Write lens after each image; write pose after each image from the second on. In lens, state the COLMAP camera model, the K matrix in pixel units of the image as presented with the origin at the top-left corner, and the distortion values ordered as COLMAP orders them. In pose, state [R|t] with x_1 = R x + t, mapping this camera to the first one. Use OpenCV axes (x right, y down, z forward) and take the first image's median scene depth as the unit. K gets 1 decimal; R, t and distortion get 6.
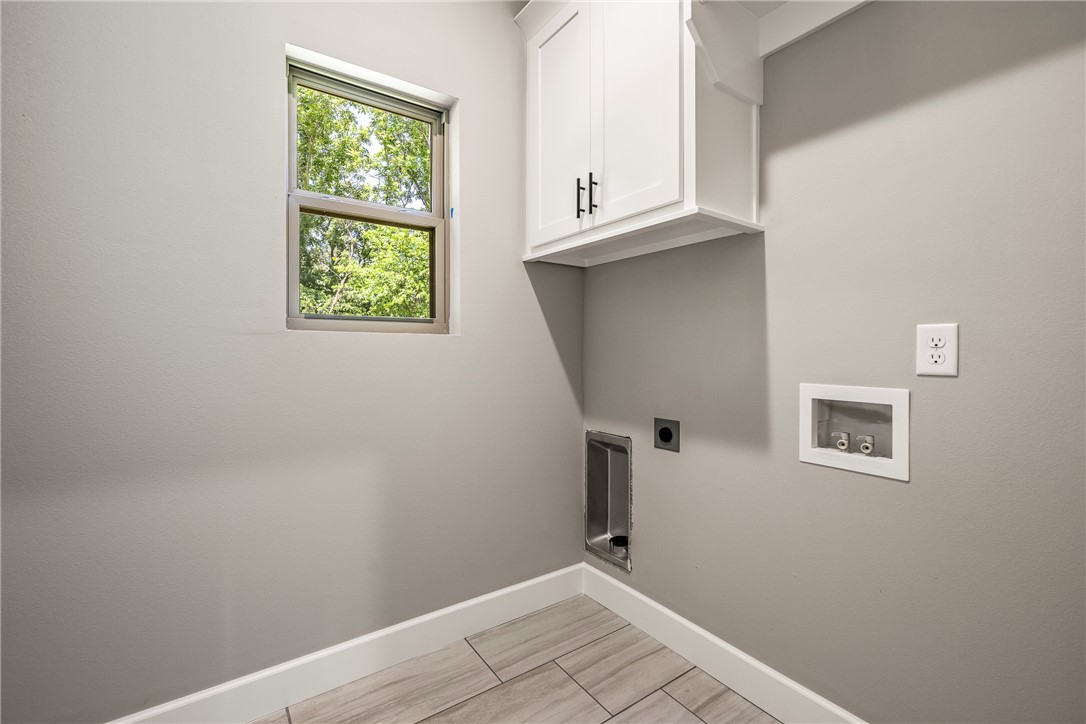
lens RADIAL K [[462.1, 0, 543.5], [0, 462.1, 364.2], [0, 0, 1]] dist [-0.001017, 0.000030]
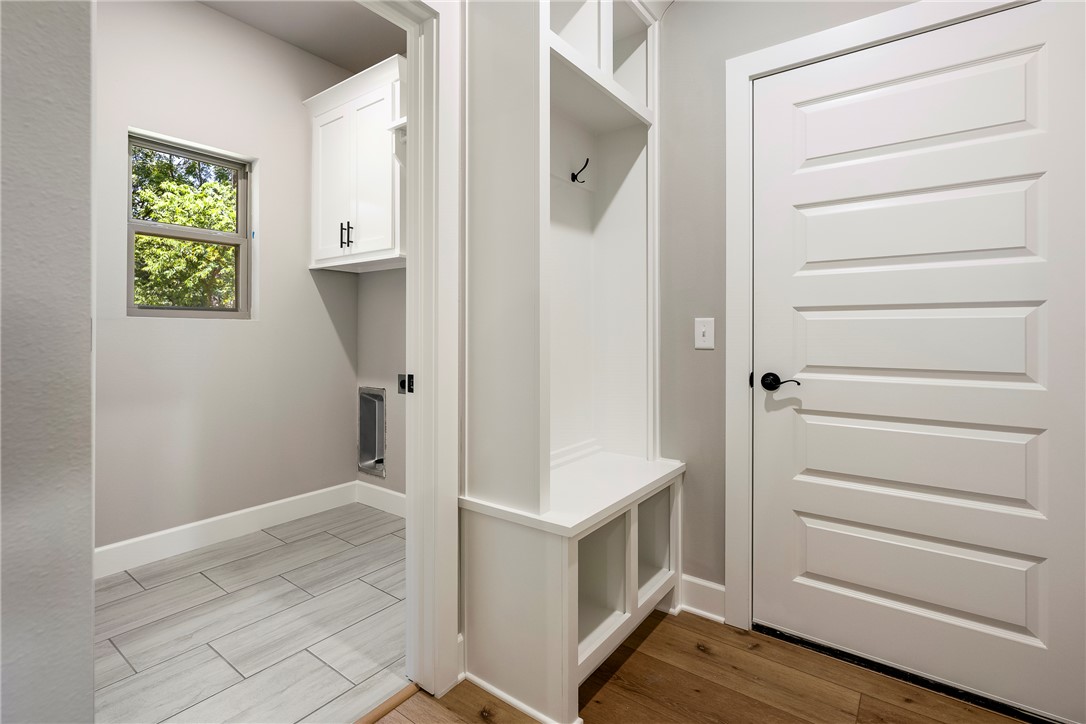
lens RADIAL K [[500.7, 0, 541.2], [0, 500.7, 336.6], [0, 0, 1]] dist [-0.009695, -0.000433]
pose [[0.953649, -0.000328, 0.300920, 0.187867], [0.006021, 0.999820, -0.017992, 0.021439], [-0.300859, 0.018970, 0.953480, -0.736822]]
